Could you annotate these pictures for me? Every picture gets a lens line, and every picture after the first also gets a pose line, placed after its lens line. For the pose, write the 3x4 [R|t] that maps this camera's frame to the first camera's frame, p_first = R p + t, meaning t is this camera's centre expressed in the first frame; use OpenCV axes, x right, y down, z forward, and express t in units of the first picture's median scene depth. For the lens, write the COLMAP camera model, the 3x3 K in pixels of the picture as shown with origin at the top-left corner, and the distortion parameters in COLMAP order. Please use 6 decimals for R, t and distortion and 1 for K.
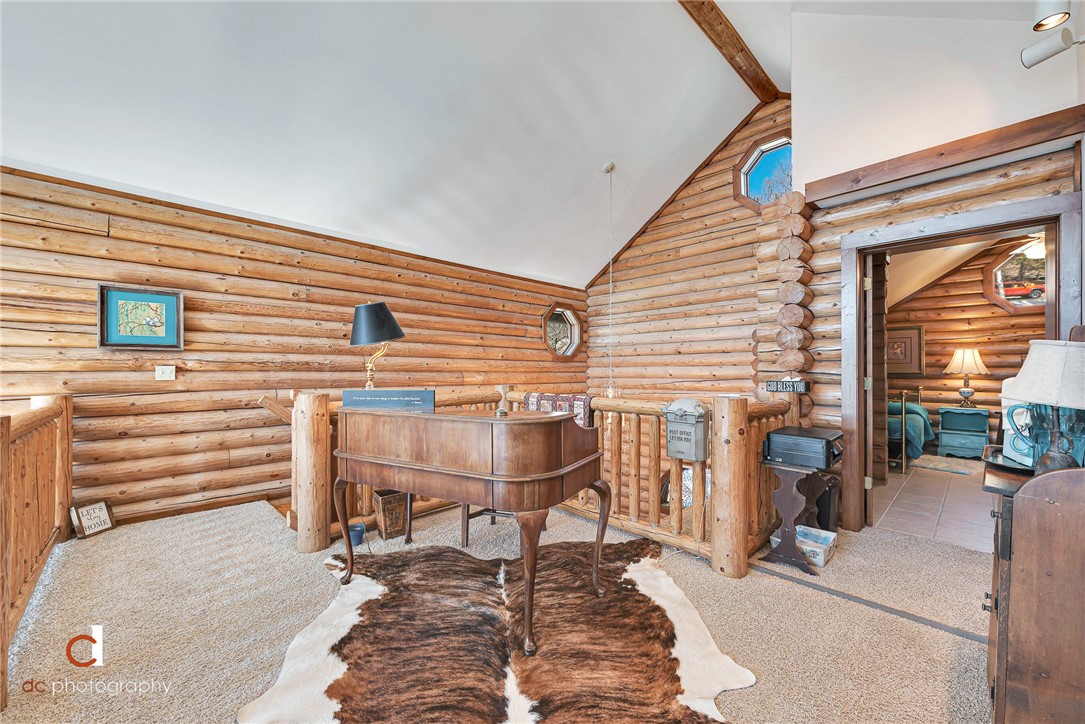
lens RADIAL K [[428.2, 0, 545.0], [0, 428.2, 364.9], [0, 0, 1]] dist [0.003756, 0.000044]
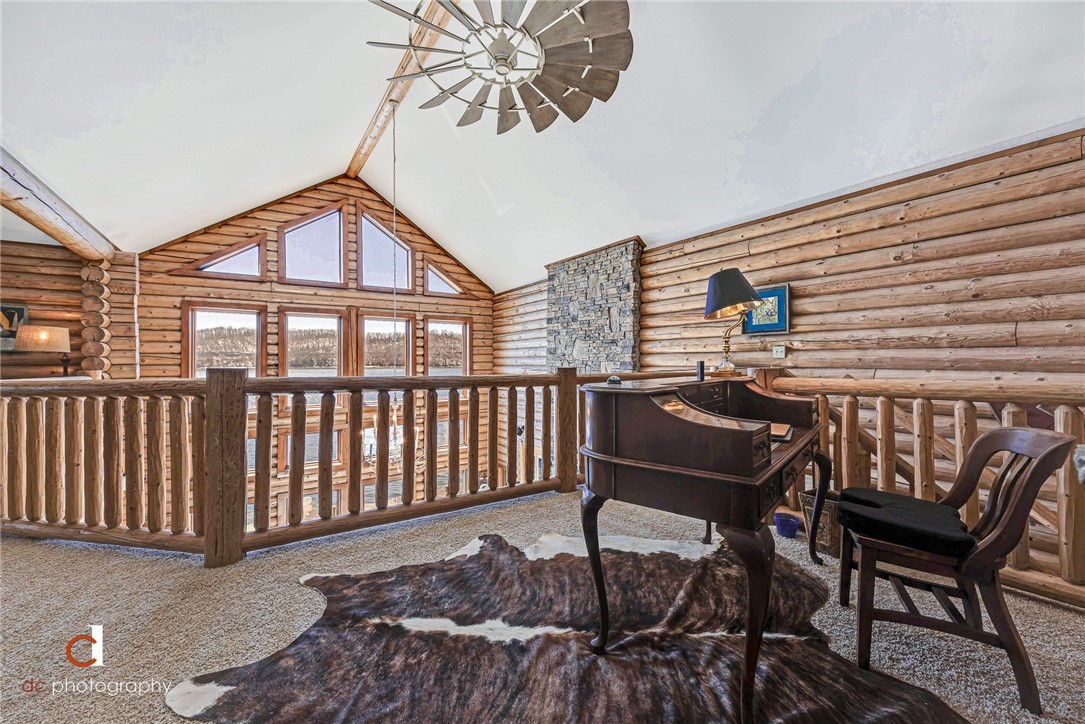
lens RADIAL K [[428.2, 0, 542.5], [0, 428.2, 359.0], [0, 0, 1]] dist [0.003756, 0.000044]
pose [[-0.192116, -0.005563, -0.981356, 0.502726], [0.011969, 0.999896, -0.008011, 0.043416], [0.981299, -0.013285, -0.192030, 0.621680]]
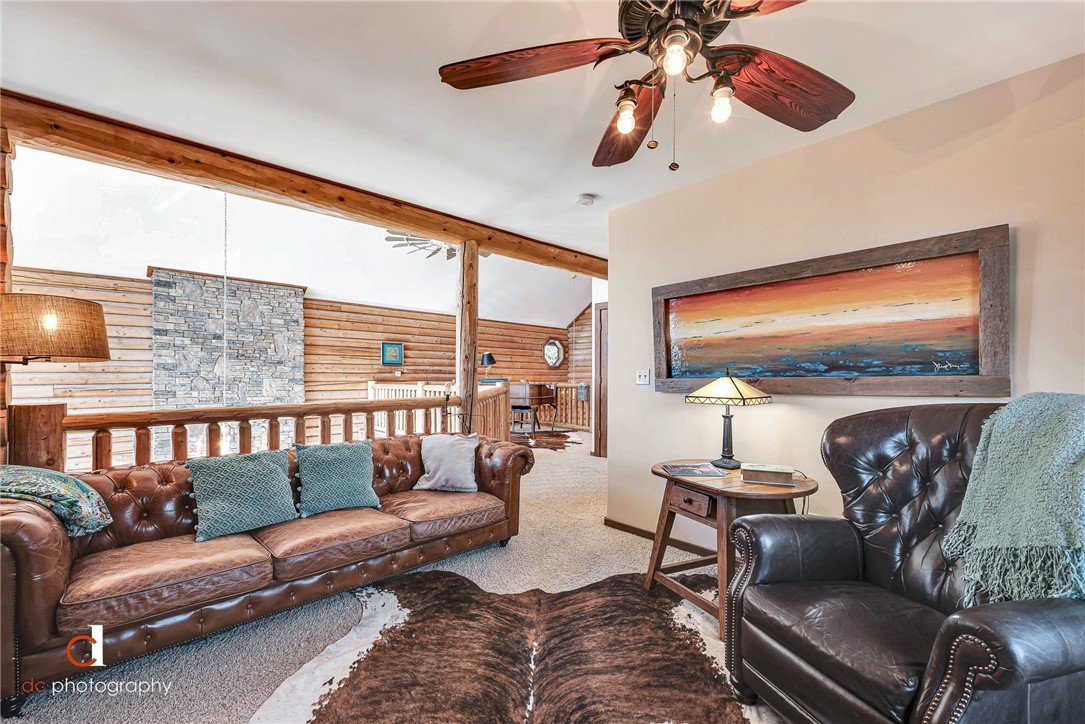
lens RADIAL K [[428.2, 0, 541.0], [0, 428.2, 371.2], [0, 0, 1]] dist [0.003756, 0.000044]
pose [[0.999668, 0.003115, -0.025571, 0.075656], [-0.003084, 0.999994, 0.001252, -0.004405], [0.025575, -0.001173, 0.999672, -1.783318]]
